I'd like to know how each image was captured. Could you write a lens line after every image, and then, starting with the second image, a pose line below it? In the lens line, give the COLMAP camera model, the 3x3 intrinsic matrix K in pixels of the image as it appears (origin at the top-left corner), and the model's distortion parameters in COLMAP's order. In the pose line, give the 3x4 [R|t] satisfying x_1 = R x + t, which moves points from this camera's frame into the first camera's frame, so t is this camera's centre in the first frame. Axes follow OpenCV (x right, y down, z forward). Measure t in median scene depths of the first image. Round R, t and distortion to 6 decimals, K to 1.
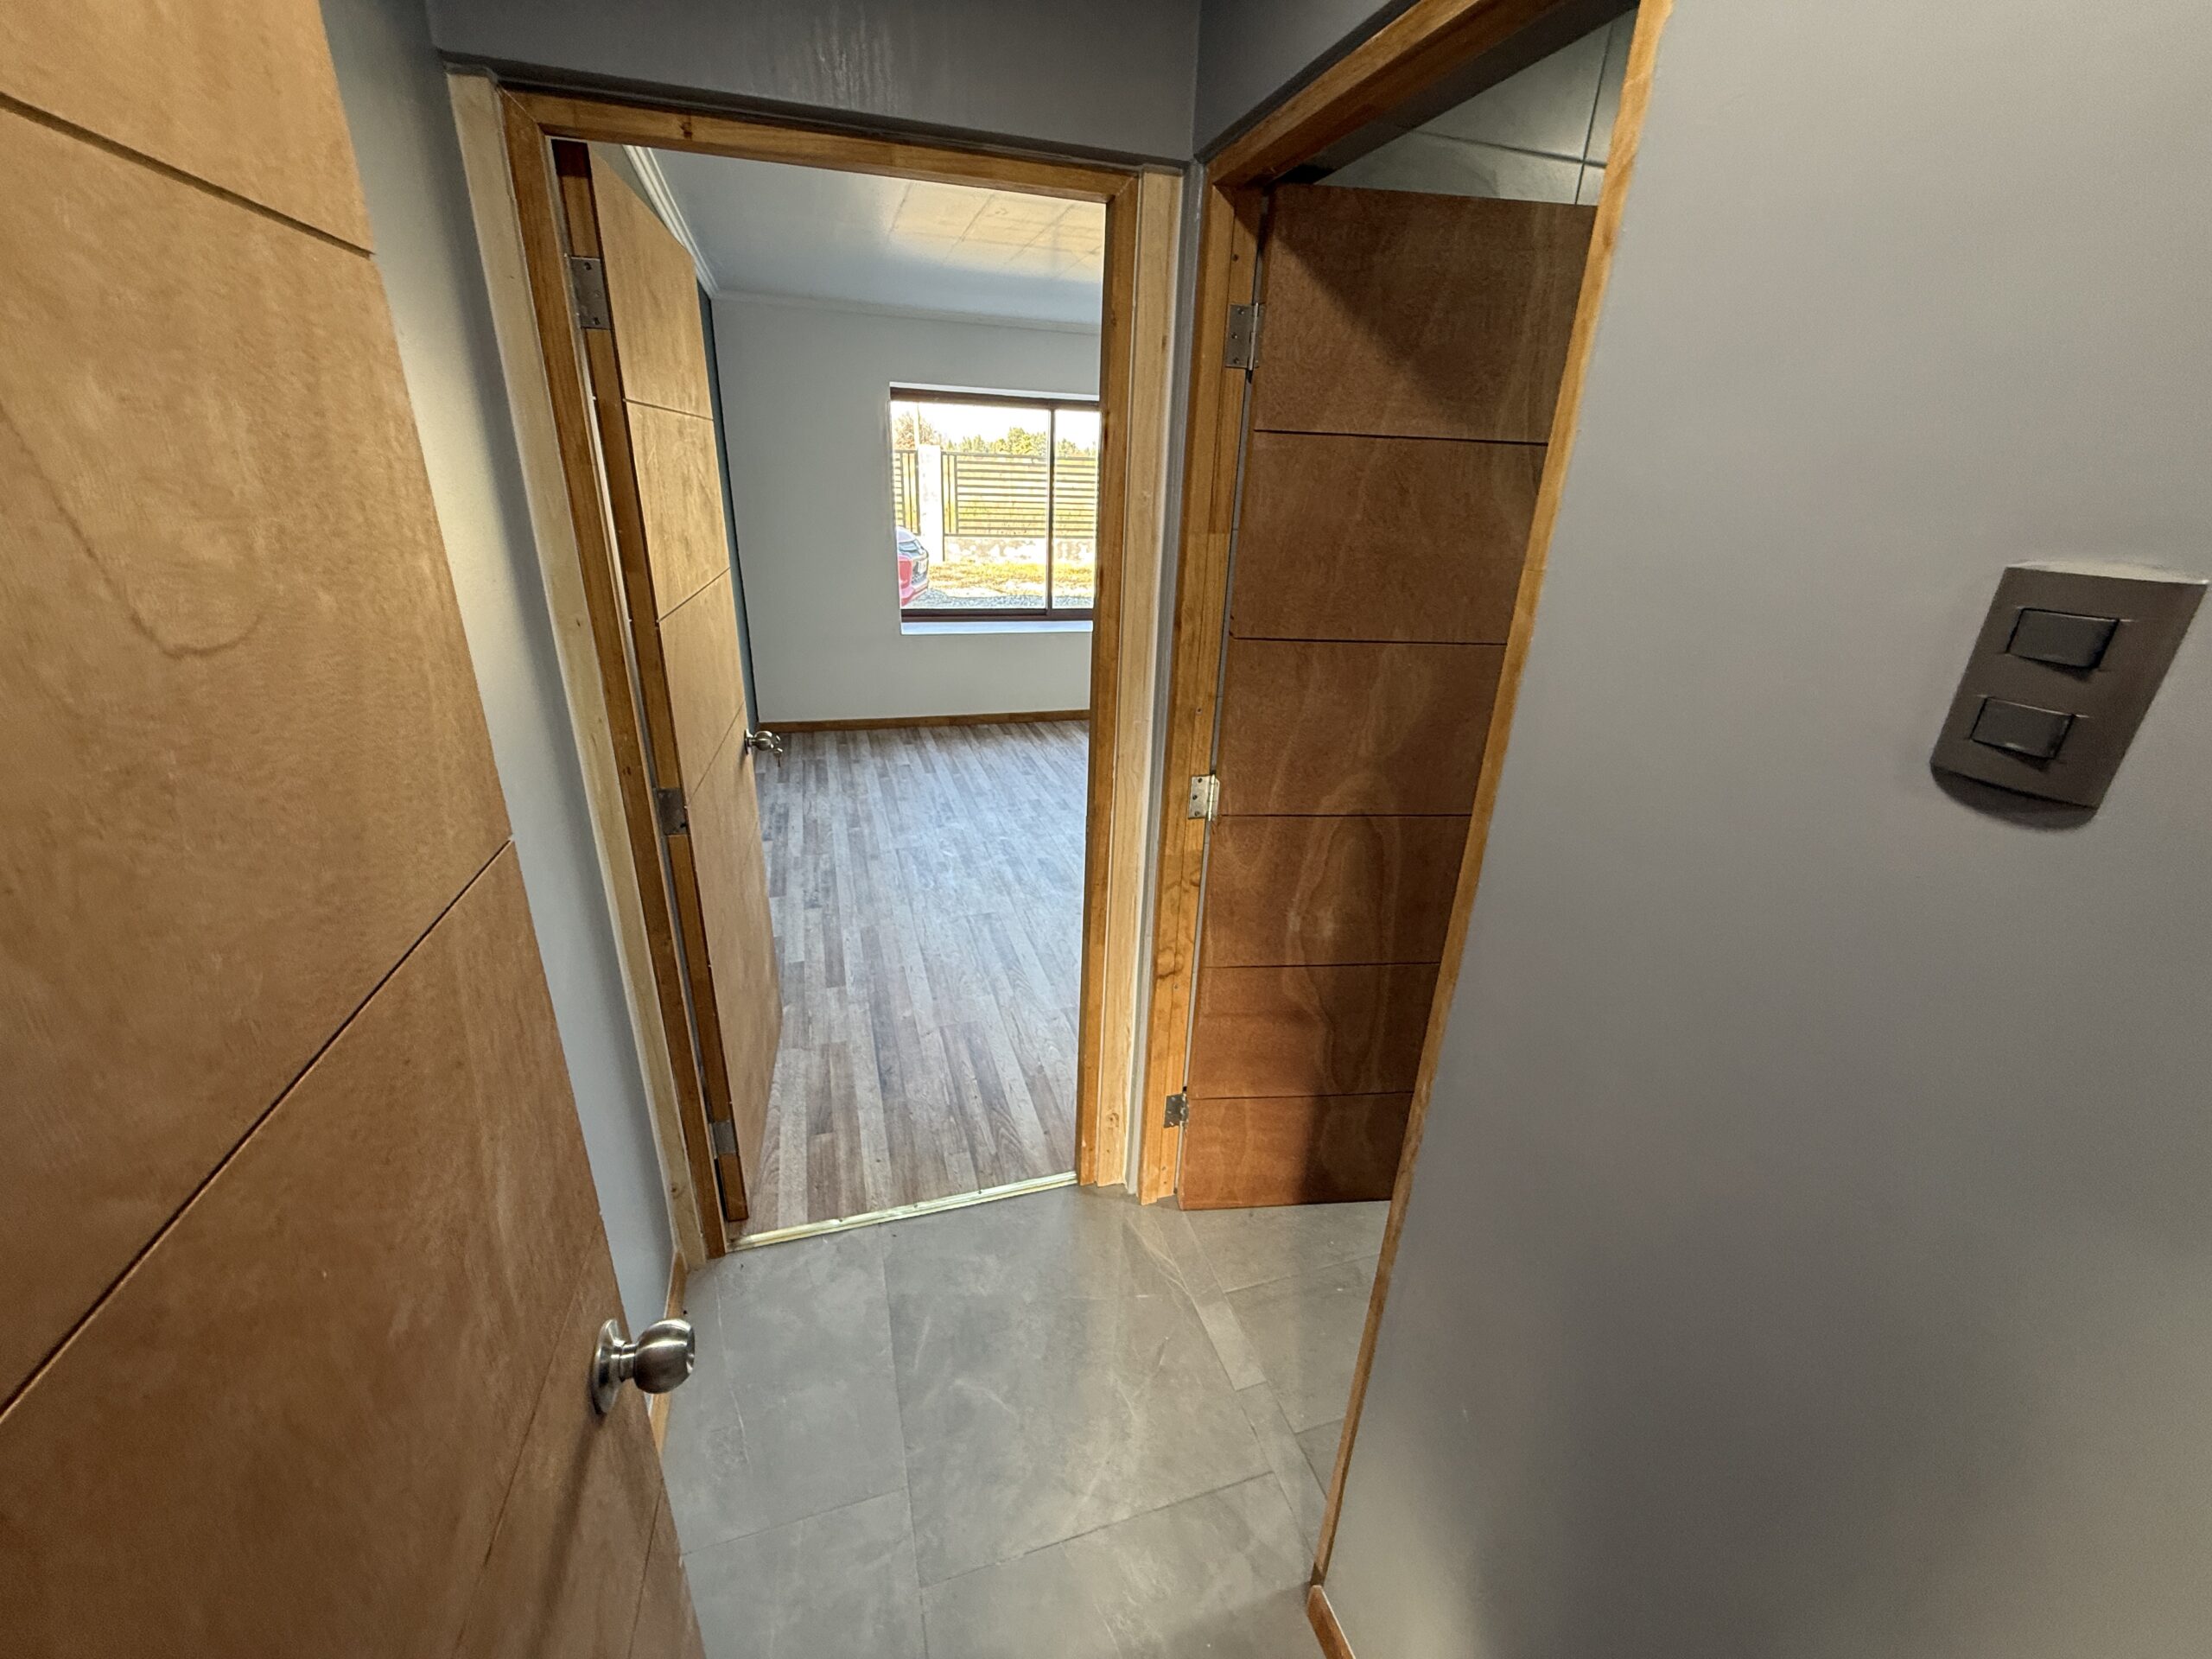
lens RADIAL K [[880.0, 0, 1102.8], [0, 880.0, 836.1], [0, 0, 1]] dist [0.002074, -0.001073]
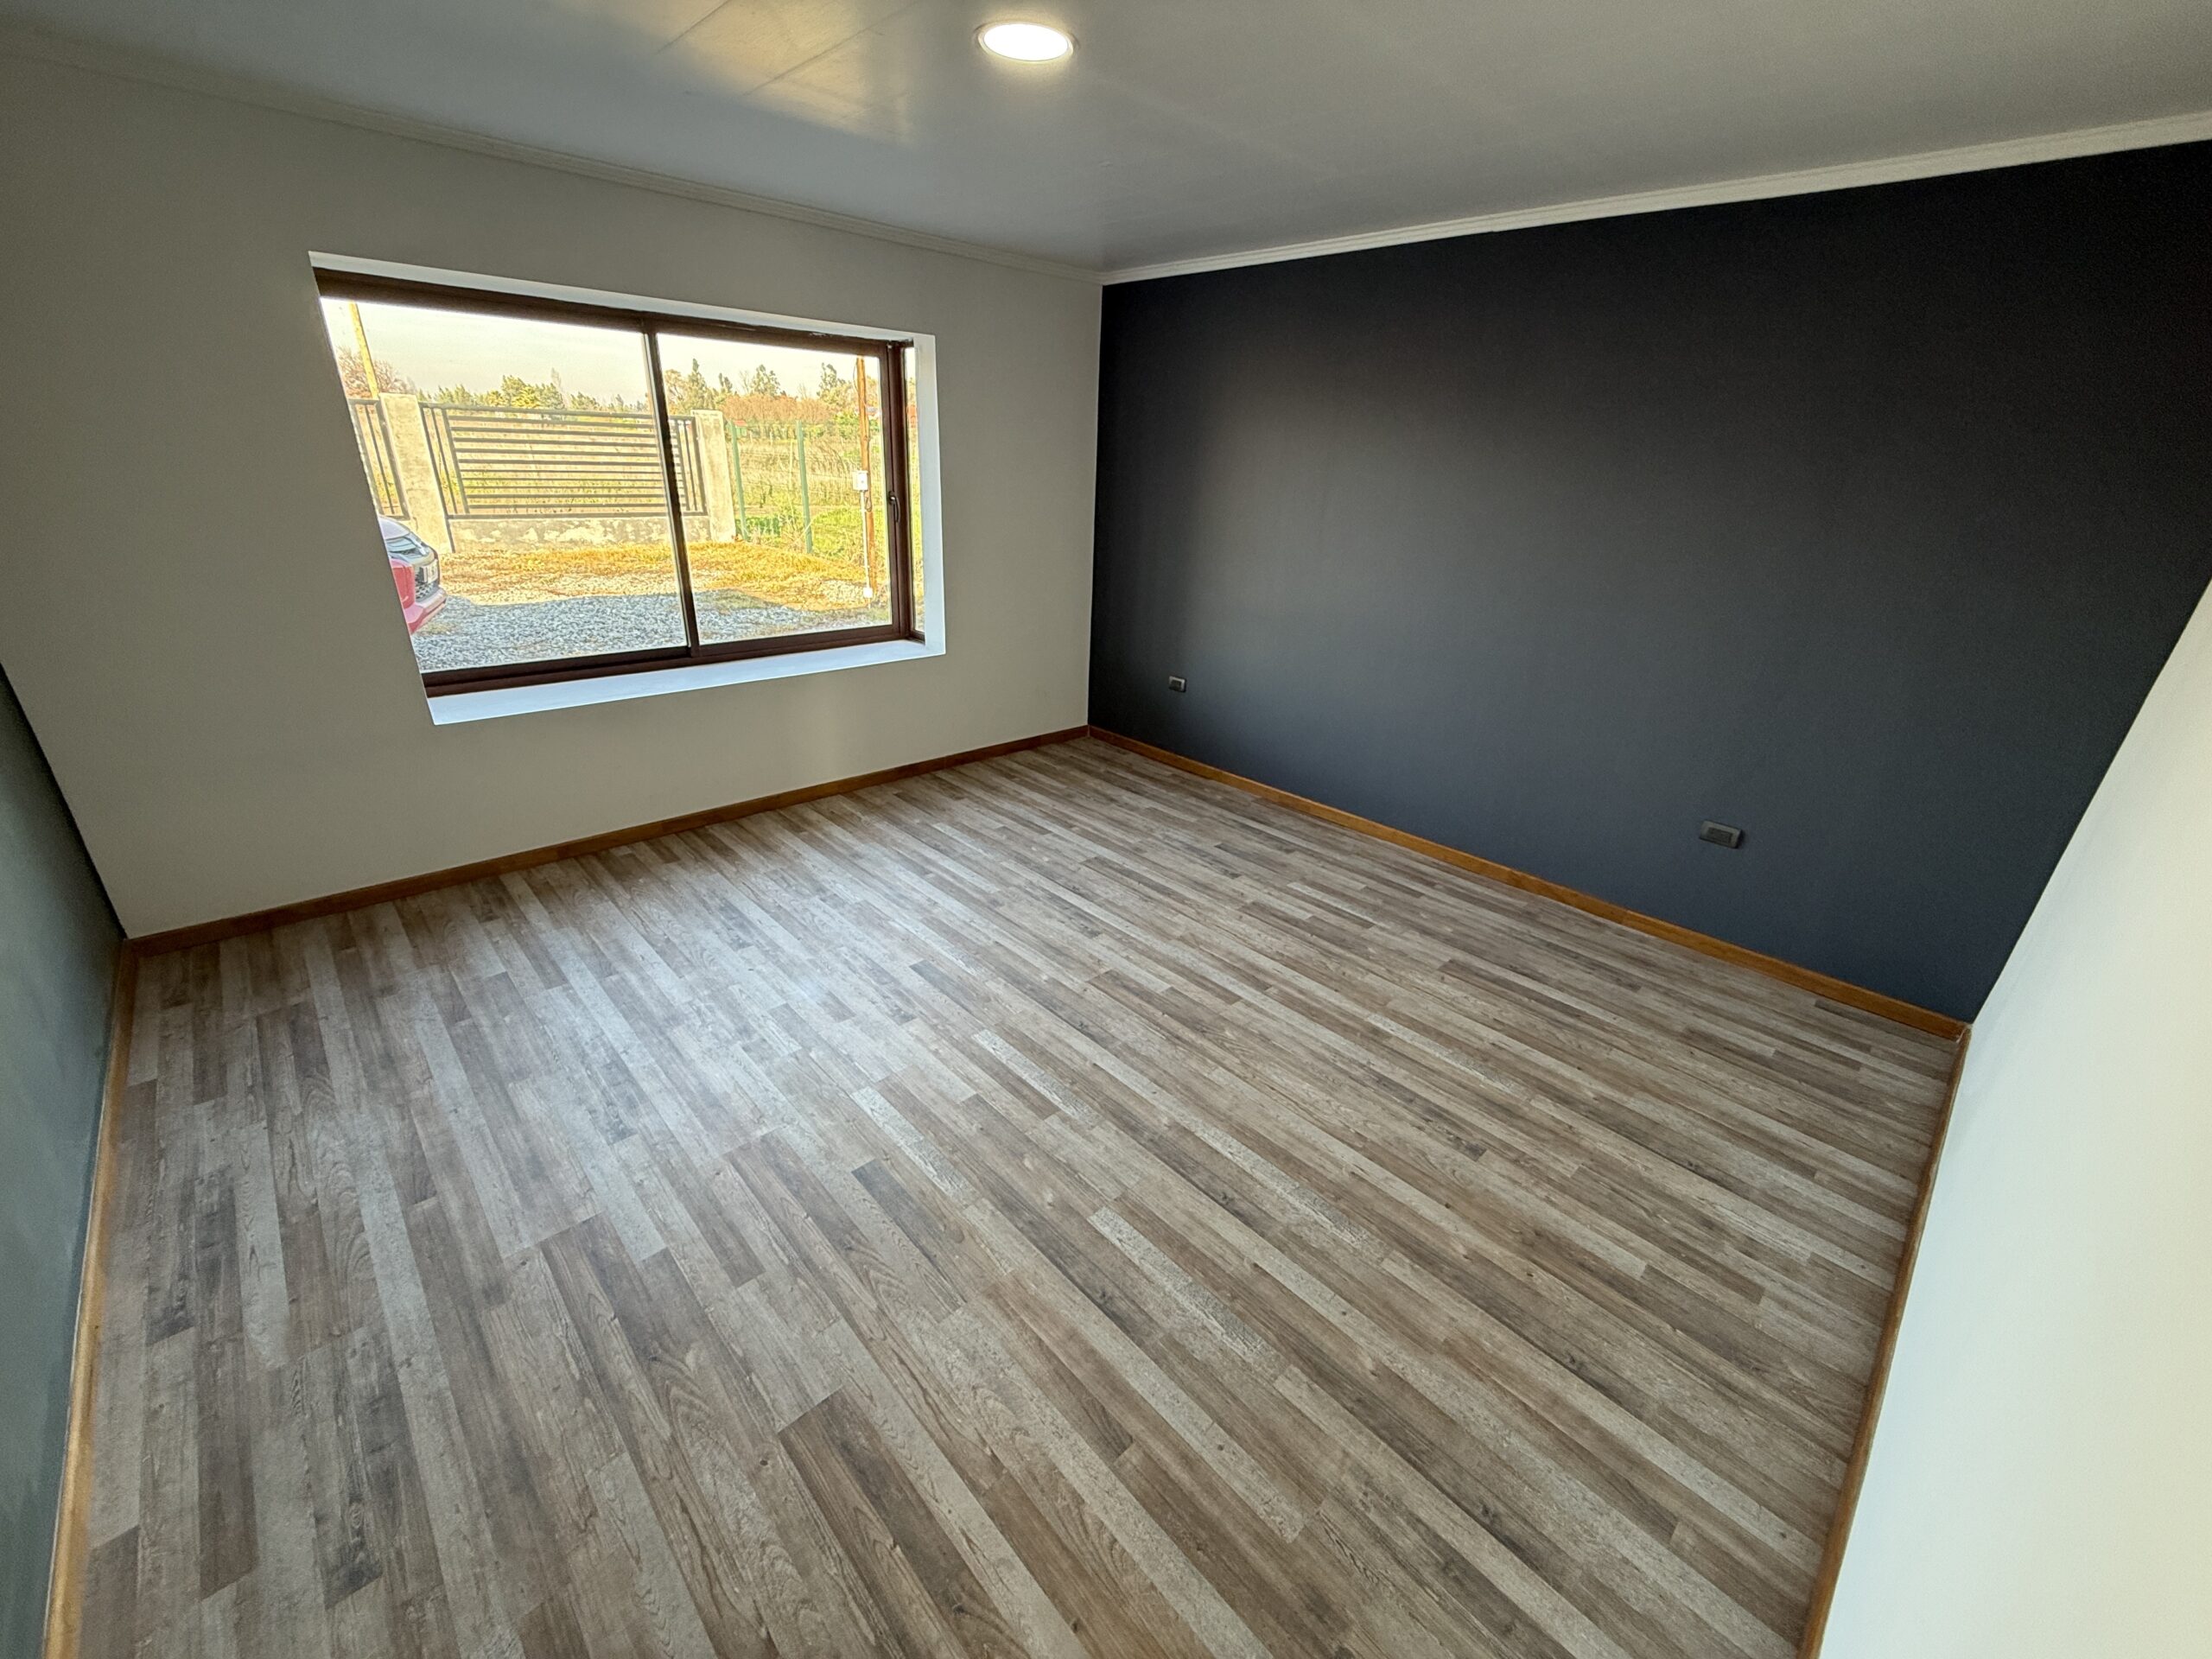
lens RADIAL K [[880.0, 0, 1095.7], [0, 880.0, 828.9], [0, 0, 1]] dist [0.002074, -0.001073]
pose [[0.901979, -0.170089, 0.396867, -0.091723], [0.158522, 0.985404, 0.062045, -0.146533], [-0.401628, 0.006949, 0.915777, 0.352113]]
